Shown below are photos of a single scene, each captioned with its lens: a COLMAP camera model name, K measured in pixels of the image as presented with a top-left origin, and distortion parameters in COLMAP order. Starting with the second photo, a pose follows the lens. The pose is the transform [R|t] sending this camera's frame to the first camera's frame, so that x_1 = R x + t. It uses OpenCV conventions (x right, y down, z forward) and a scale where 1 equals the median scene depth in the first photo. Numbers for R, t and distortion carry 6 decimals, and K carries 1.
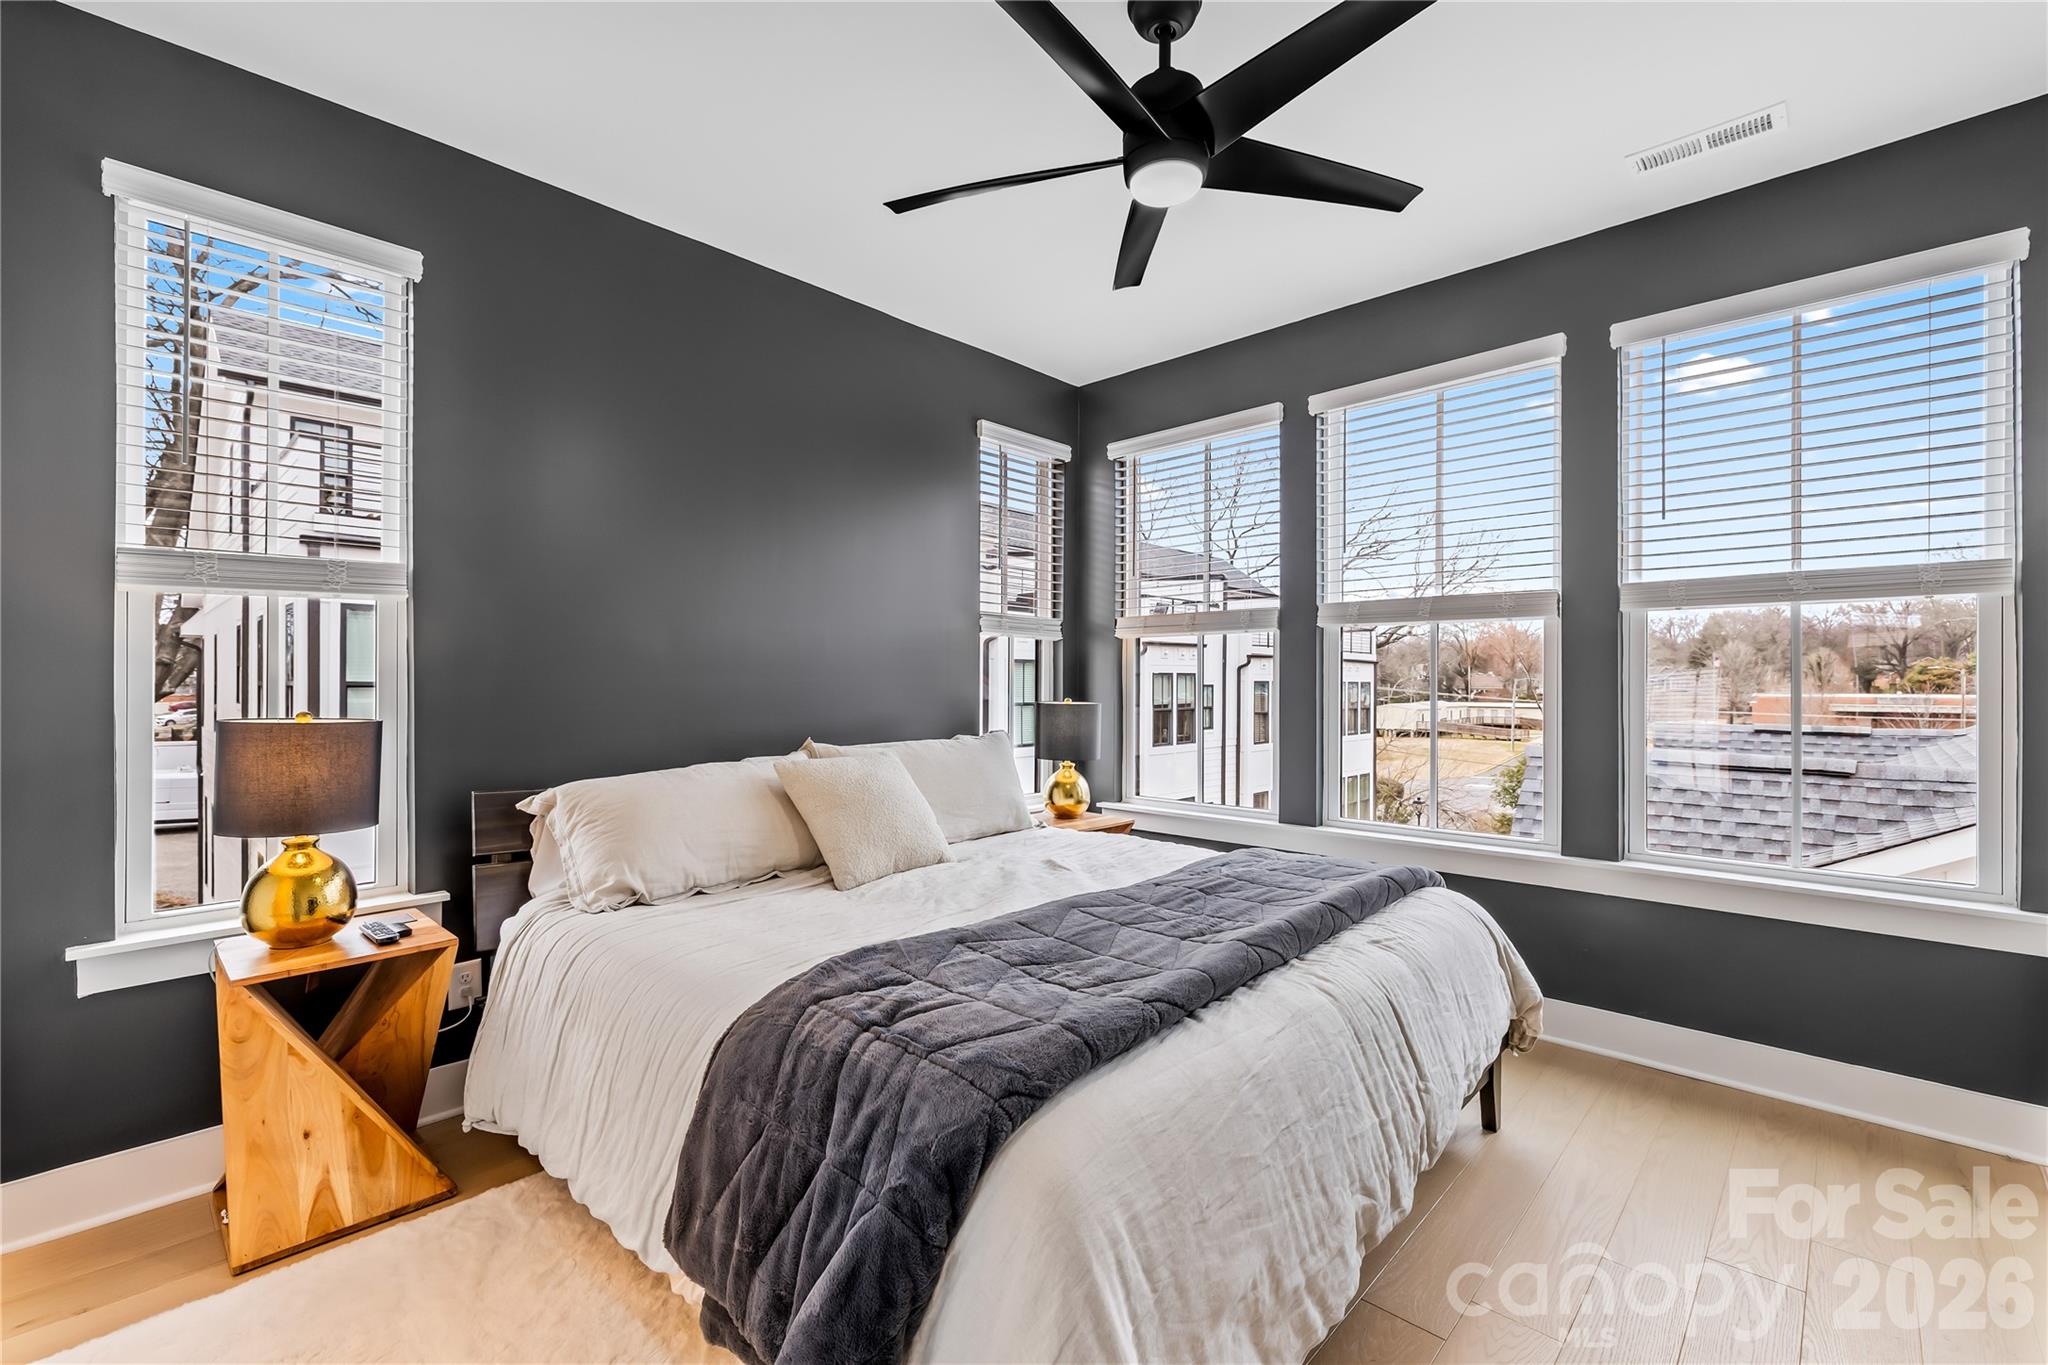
lens RADIAL K [[869.9, 0, 1032.8], [0, 869.9, 680.1], [0, 0, 1]] dist [0.000059, -0.000842]
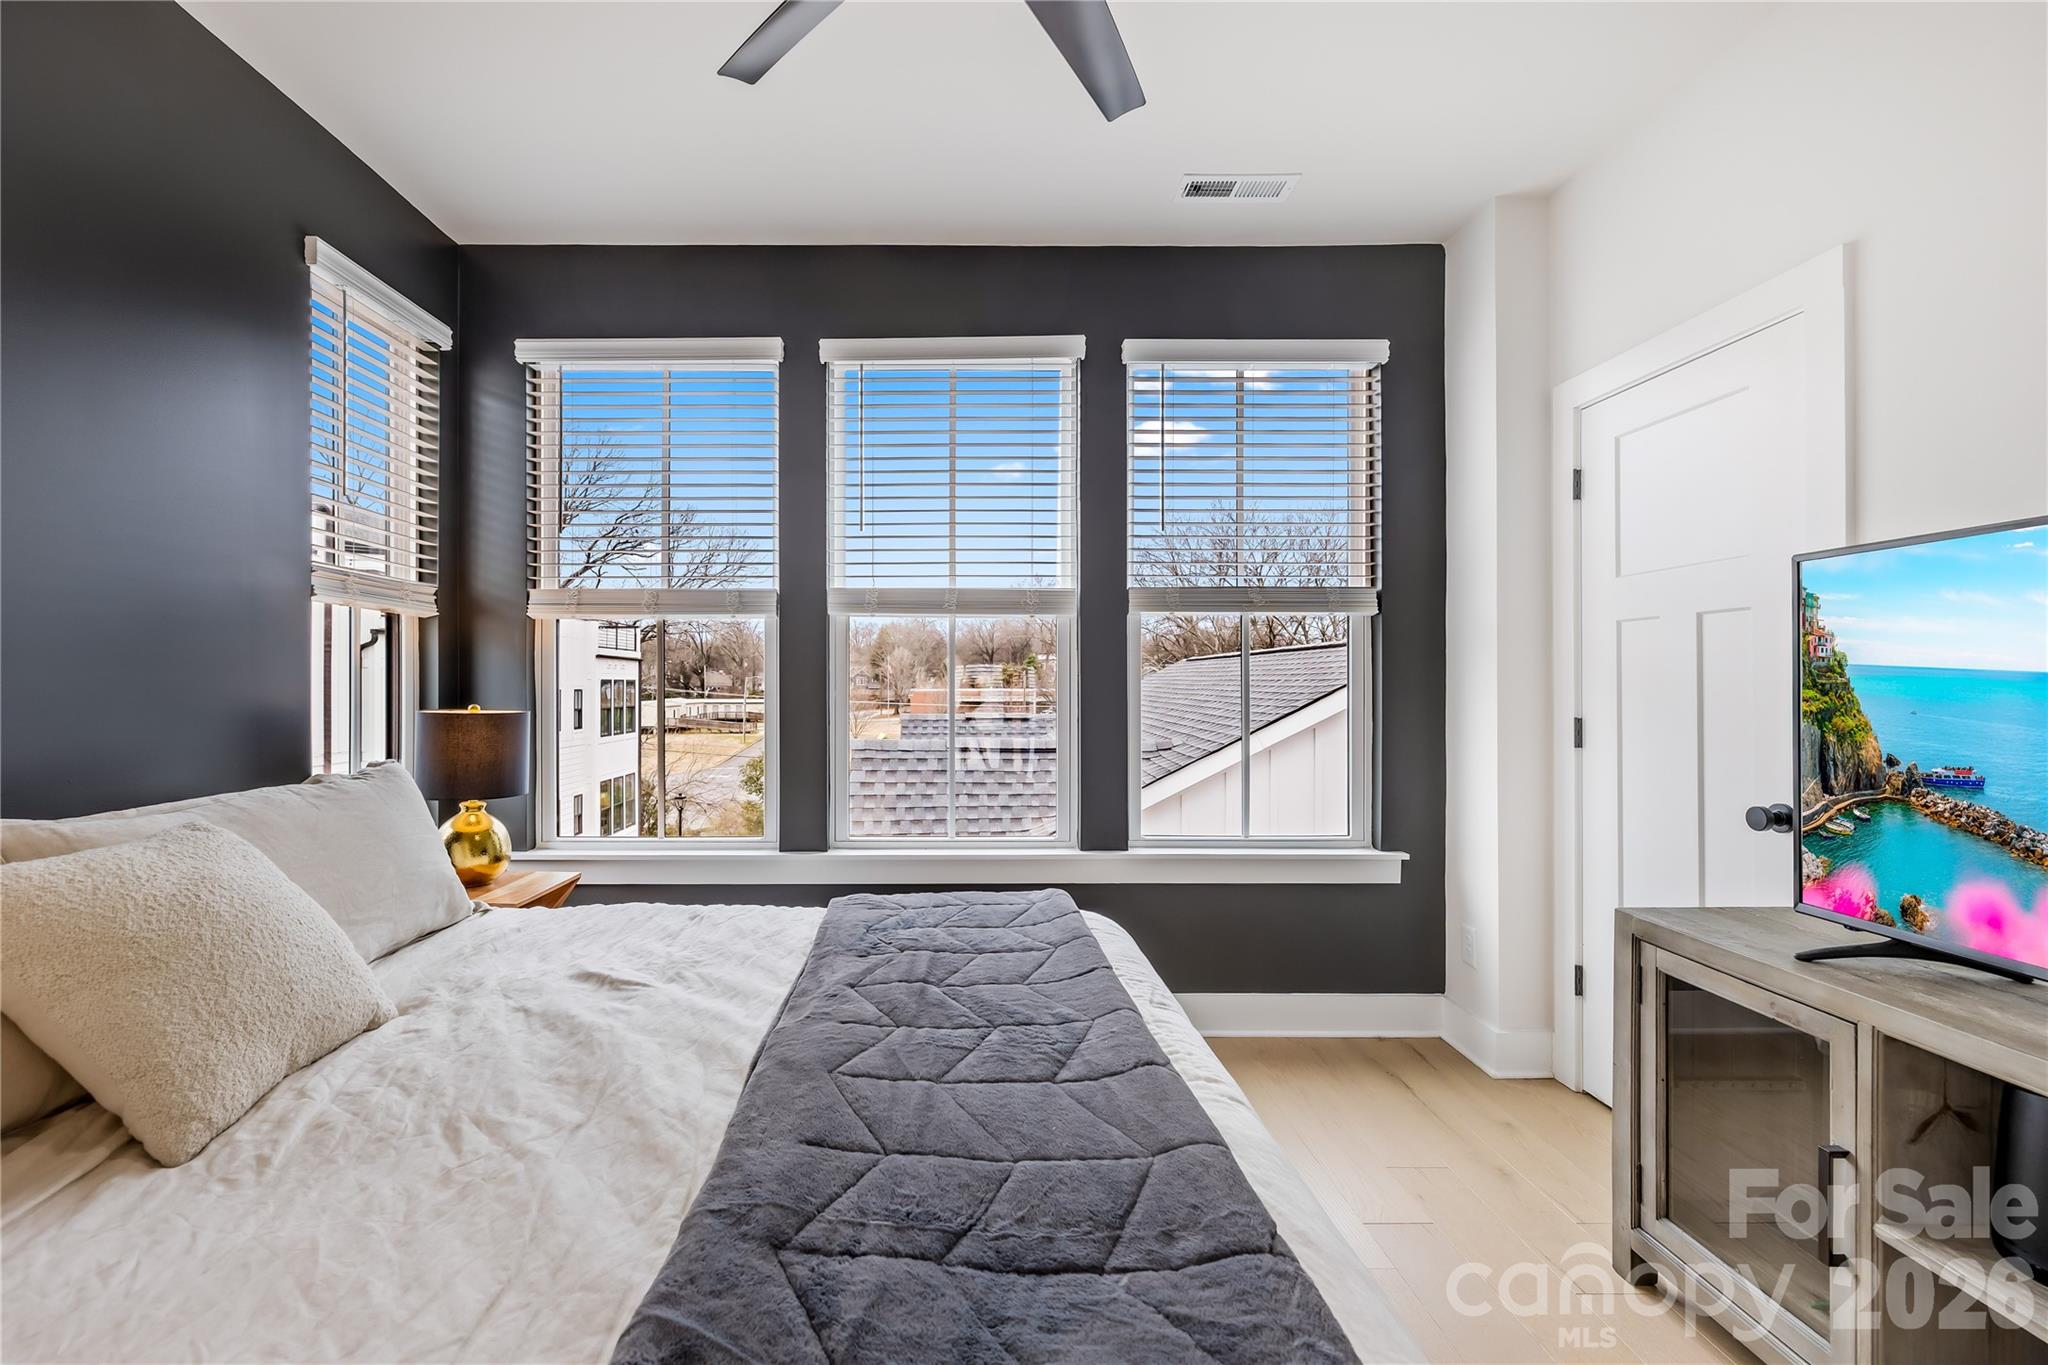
lens RADIAL K [[869.9, 0, 940.9], [0, 869.9, 681.6], [0, 0, 1]] dist [0.000059, -0.000842]
pose [[0.731564, -0.001488, 0.681771, -0.138405], [-0.001590, 0.999991, 0.003889, 0.000323], [-0.681771, -0.003929, 0.731555, 0.250662]]
